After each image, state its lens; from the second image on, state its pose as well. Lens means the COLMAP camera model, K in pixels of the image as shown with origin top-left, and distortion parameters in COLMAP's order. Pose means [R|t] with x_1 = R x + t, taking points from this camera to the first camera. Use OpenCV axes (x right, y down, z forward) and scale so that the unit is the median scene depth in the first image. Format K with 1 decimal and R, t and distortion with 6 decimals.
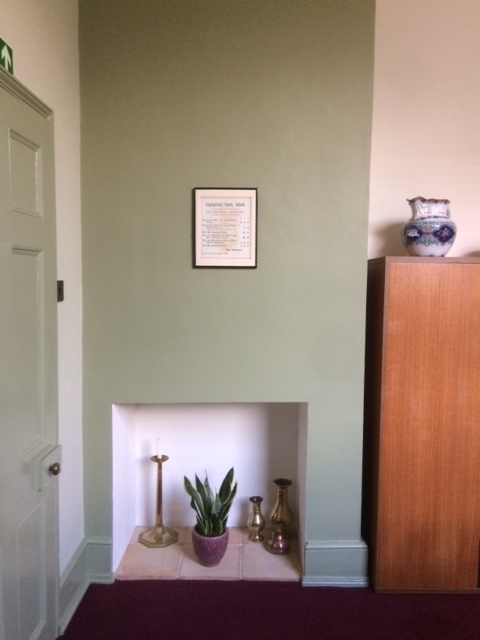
lens RADIAL K [[538.9, 0, 240.7], [0, 538.9, 321.0], [0, 0, 1]] dist [0.062740, -0.060515]
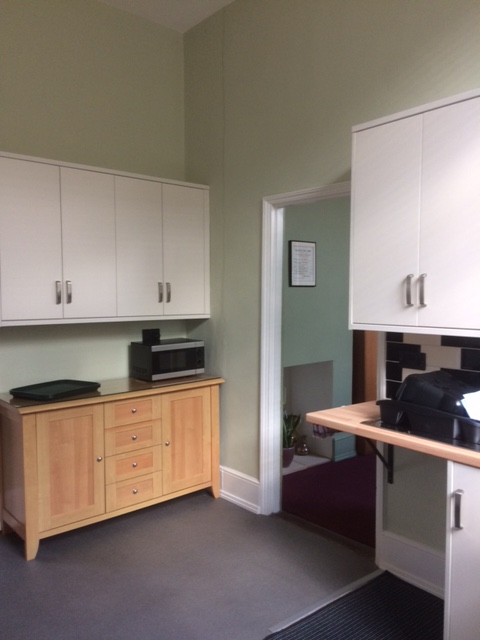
lens RADIAL K [[538.9, 0, 239.7], [0, 538.9, 316.3], [0, 0, 1]] dist [0.062740, -0.060515]
pose [[0.756419, -0.039633, 0.652886, -1.336043], [0.063017, 0.997935, -0.012432, 0.006749], [-0.651045, 0.050547, 0.757354, -0.184830]]
